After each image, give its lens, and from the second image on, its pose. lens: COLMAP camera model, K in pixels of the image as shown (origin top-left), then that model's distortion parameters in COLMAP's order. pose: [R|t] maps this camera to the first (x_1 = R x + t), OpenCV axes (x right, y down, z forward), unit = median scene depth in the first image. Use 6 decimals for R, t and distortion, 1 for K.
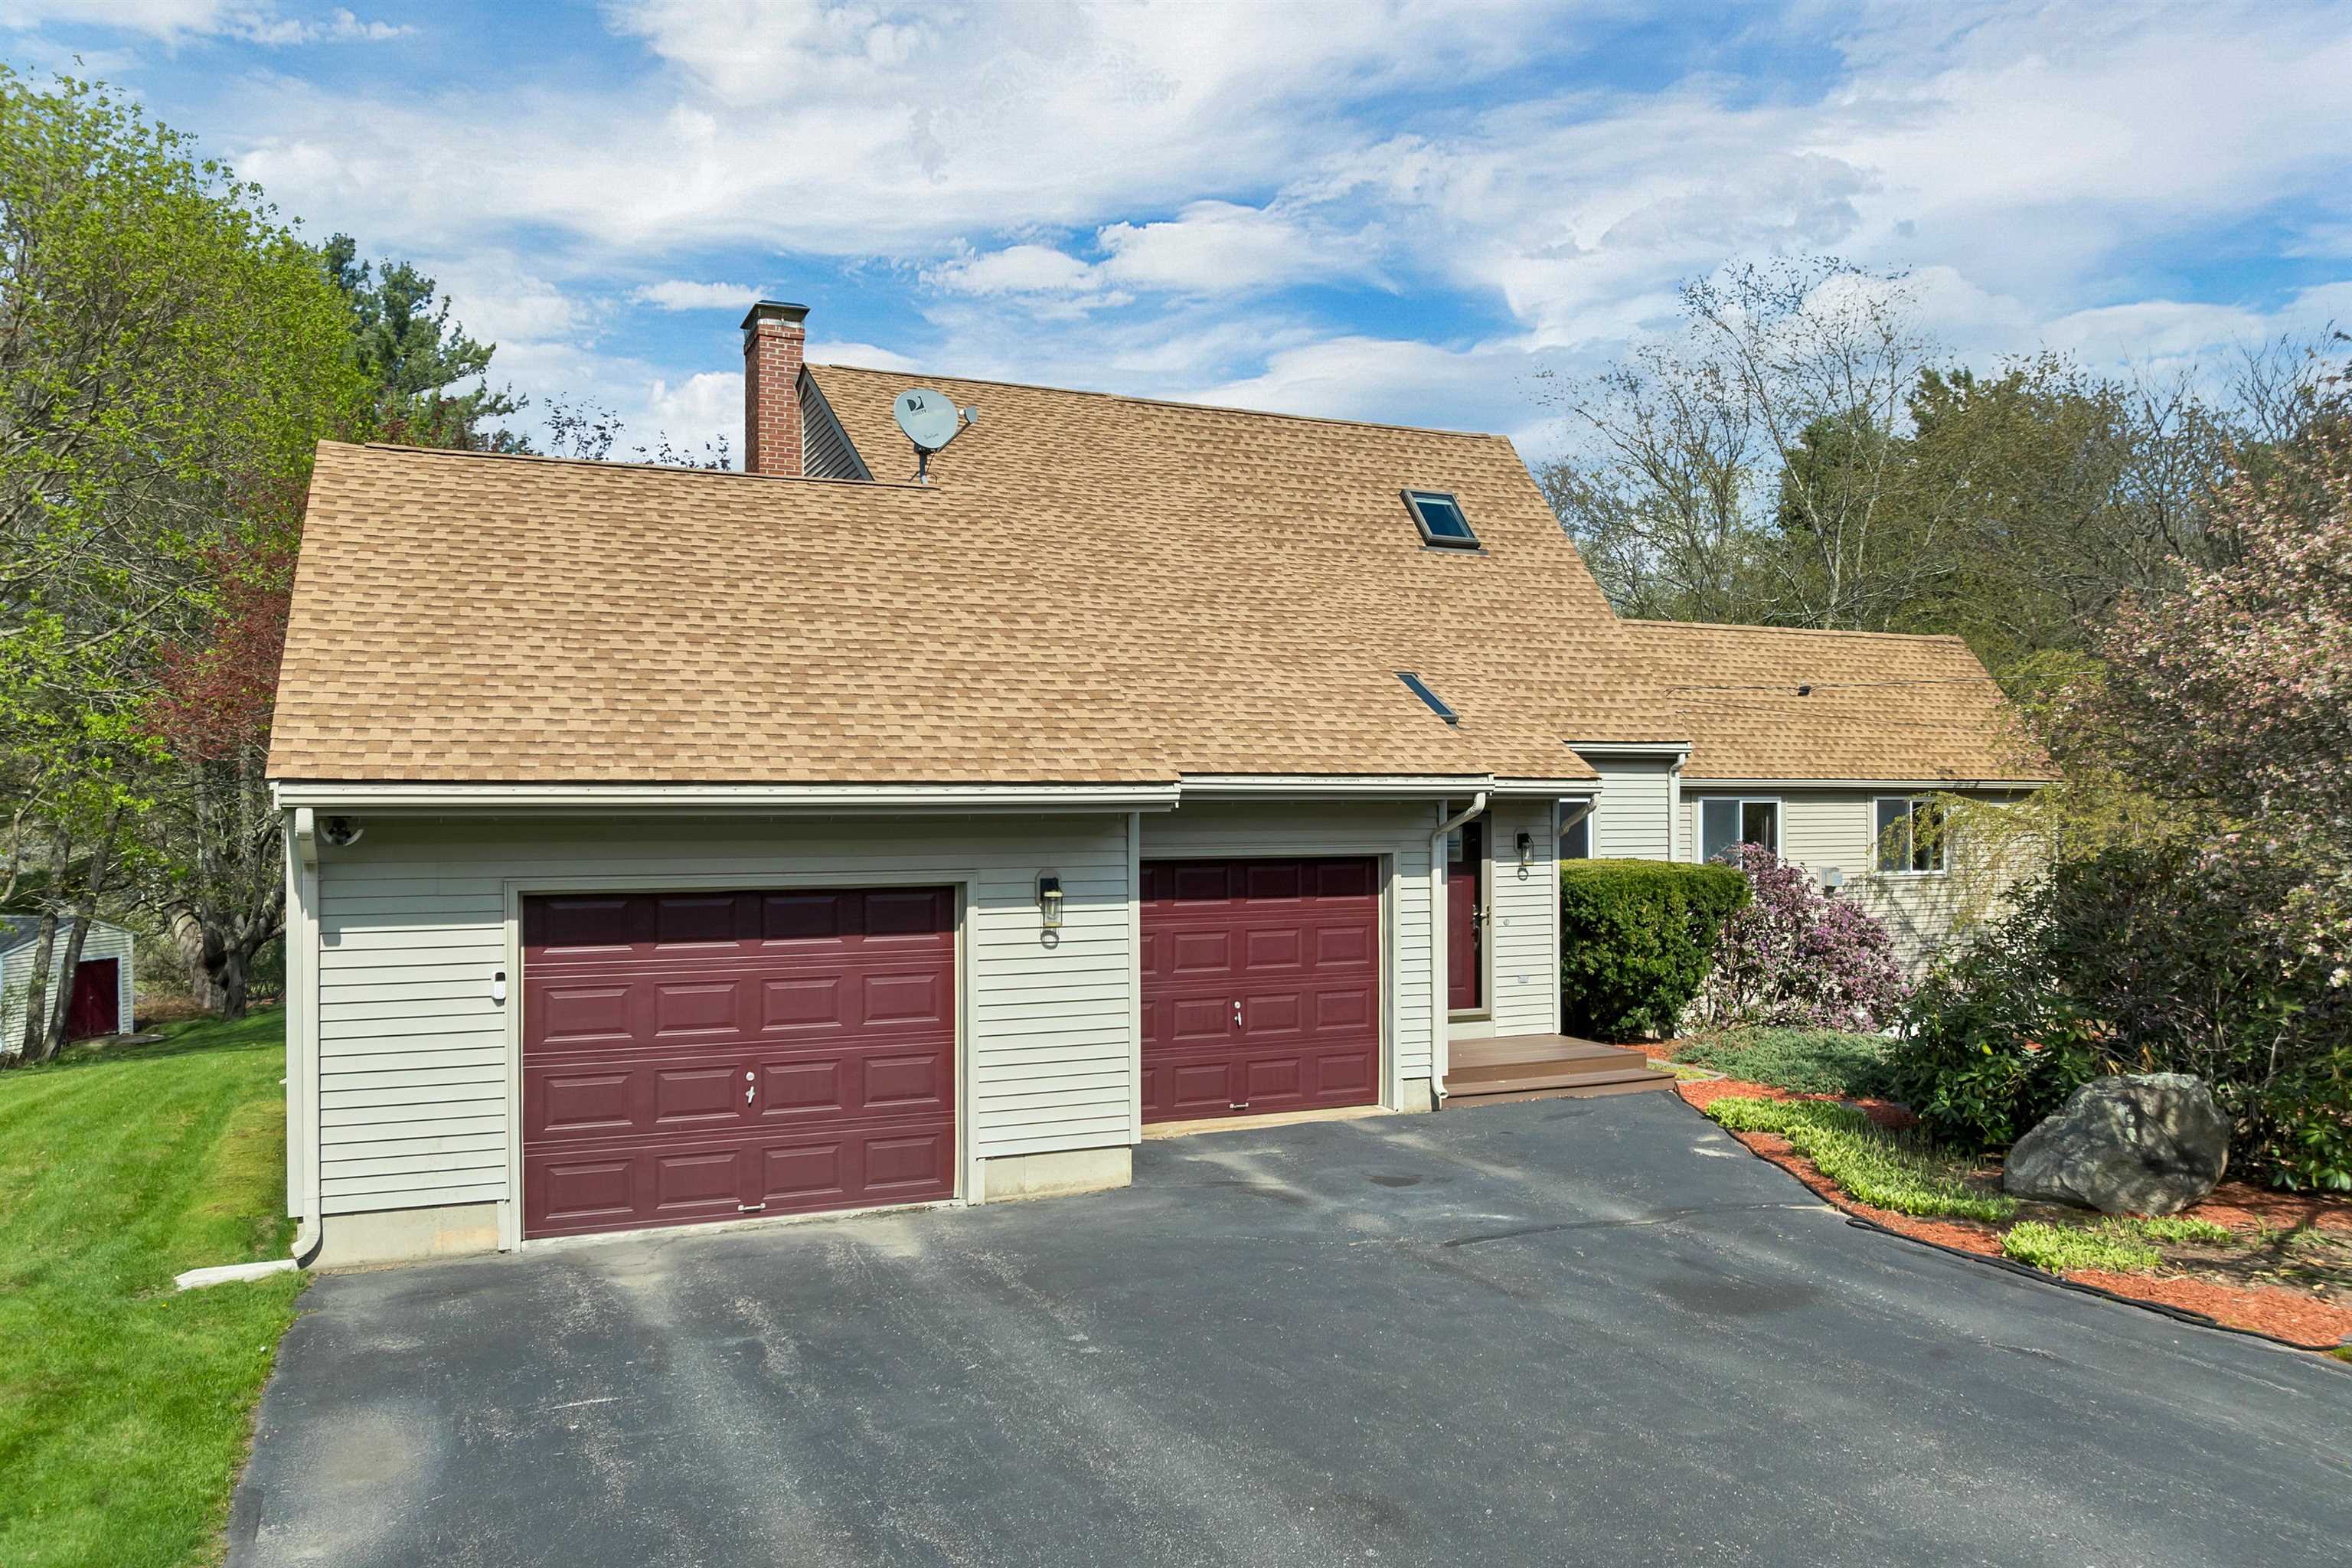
lens RADIAL K [[1677.0, 0, 1182.9], [0, 1677.0, 787.8], [0, 0, 1]] dist [-0.036190, 0.002924]
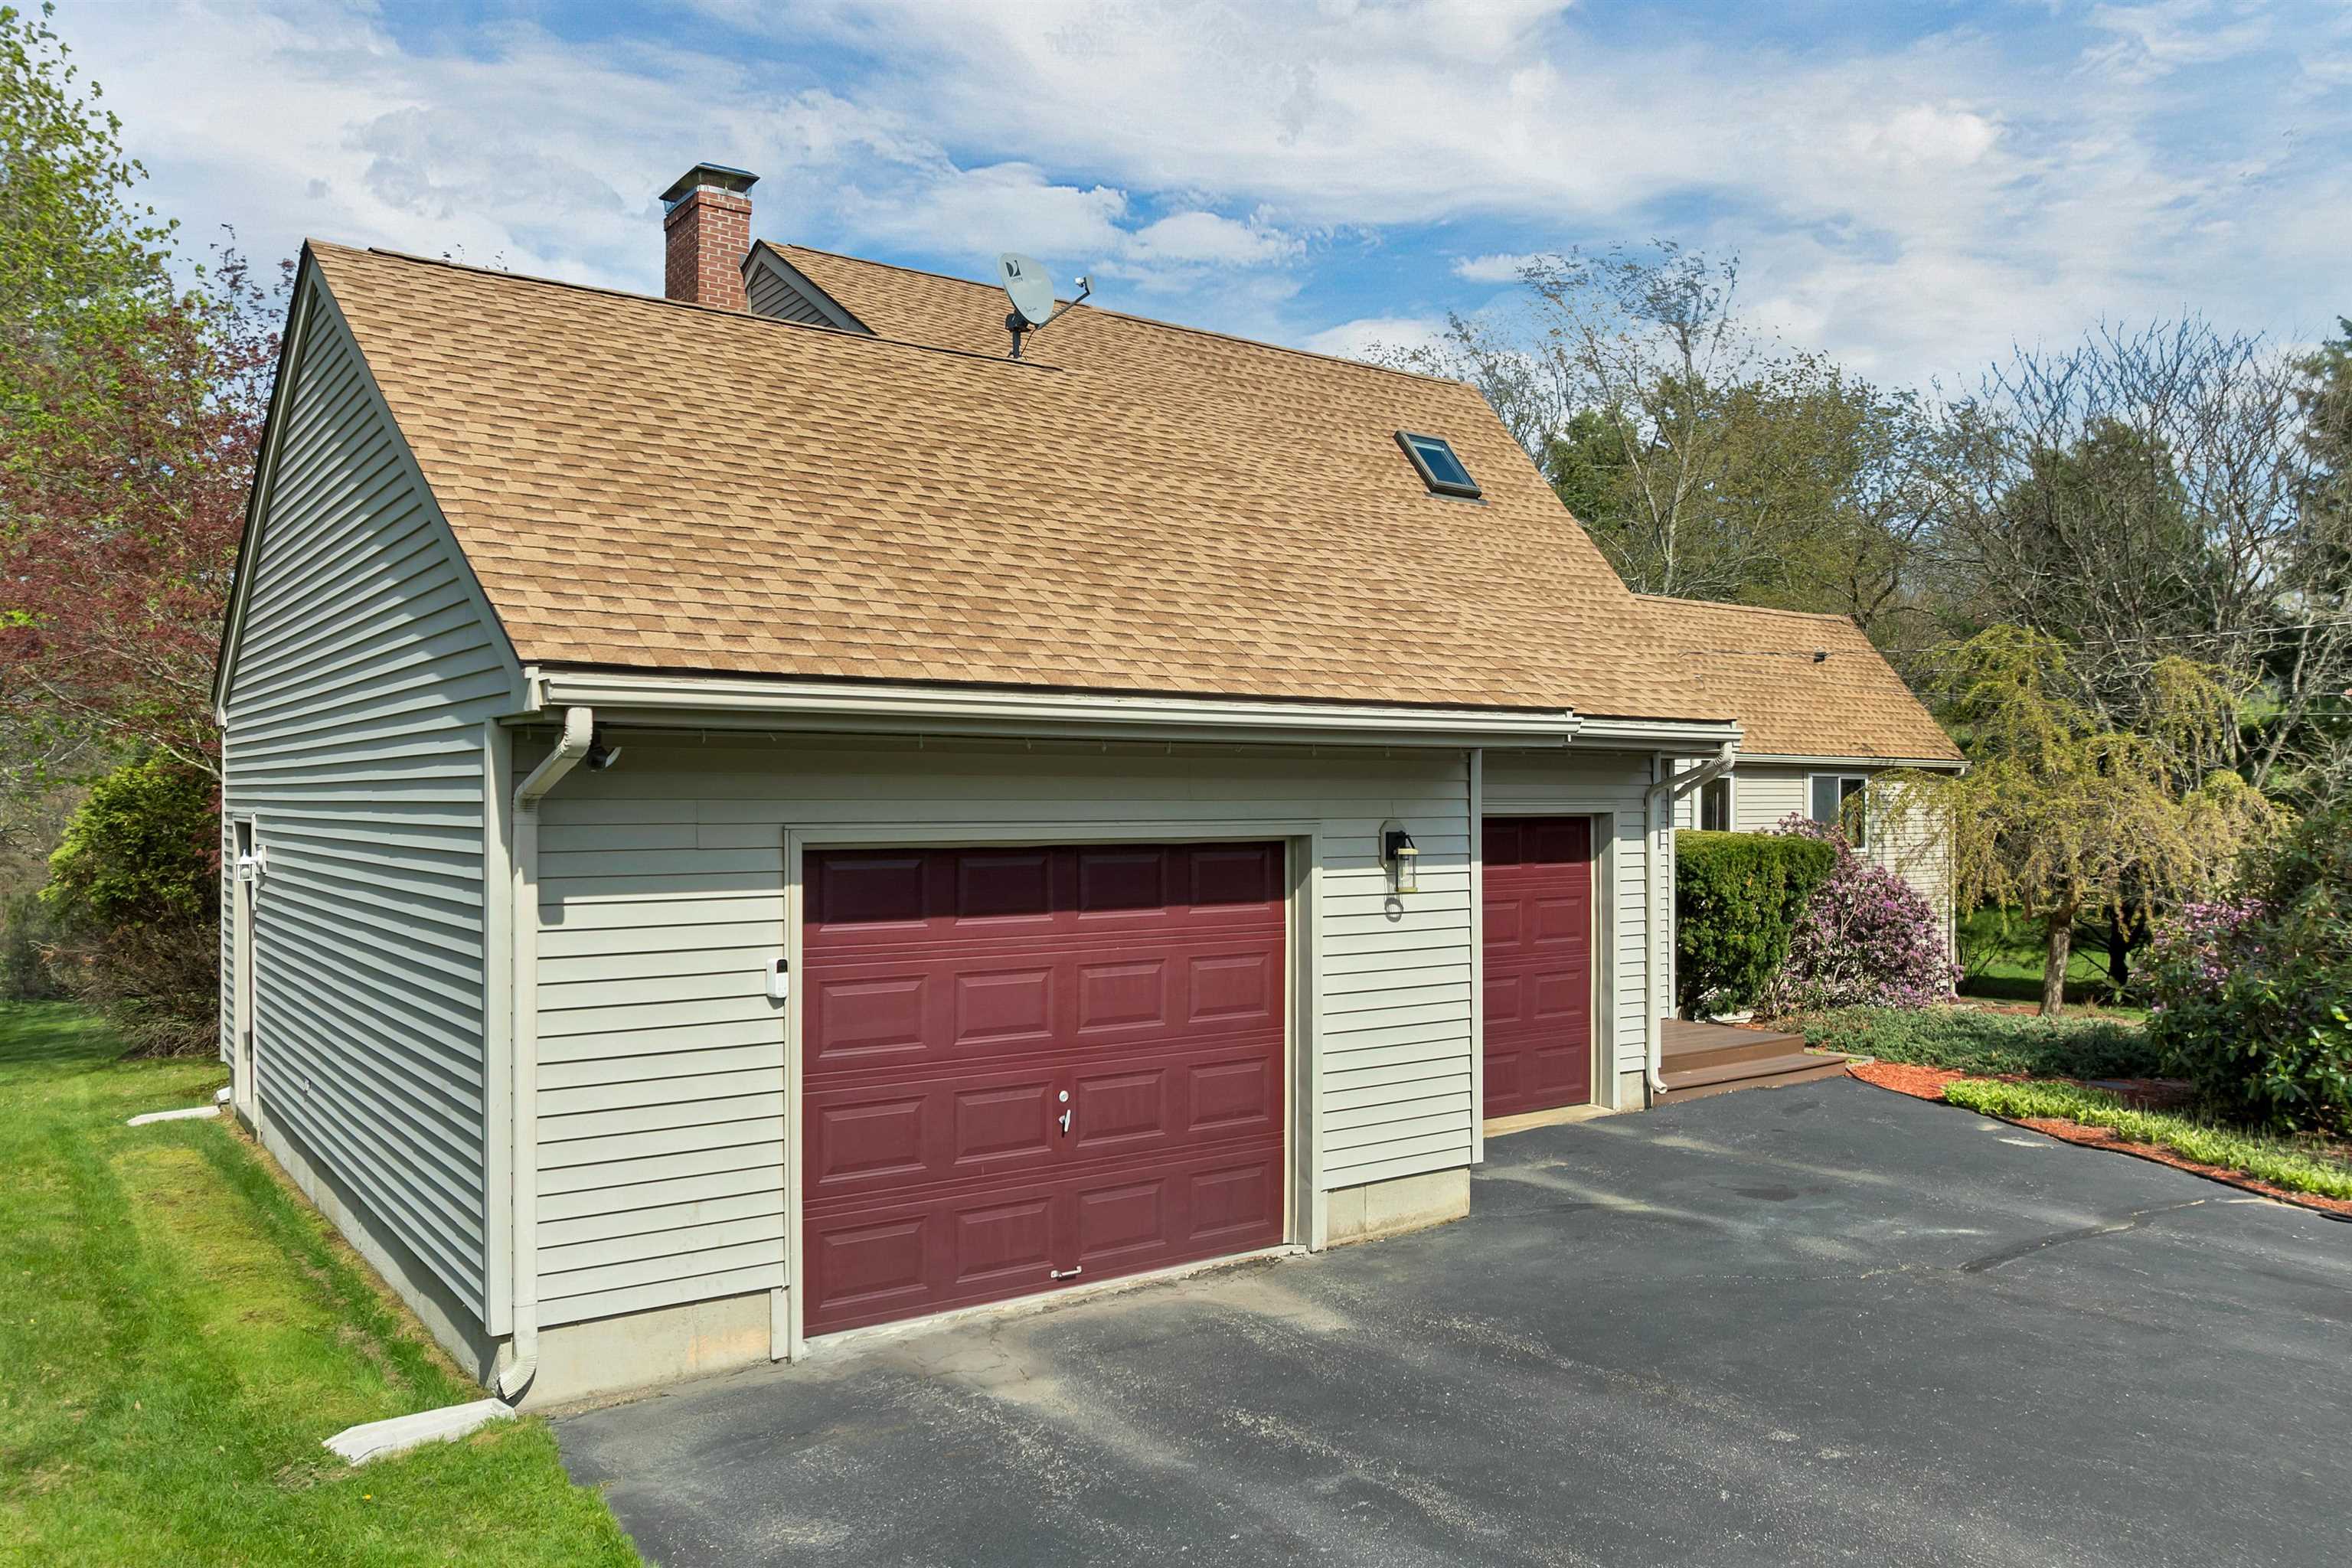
lens RADIAL K [[1677.0, 0, 1173.7], [0, 1677.0, 788.0], [0, 0, 1]] dist [-0.036190, 0.002924]
pose [[0.978771, 0.004038, 0.204915, -0.353265], [-0.004299, 0.999990, 0.000826, 0.034054], [-0.204910, -0.001690, 0.978779, 0.255815]]
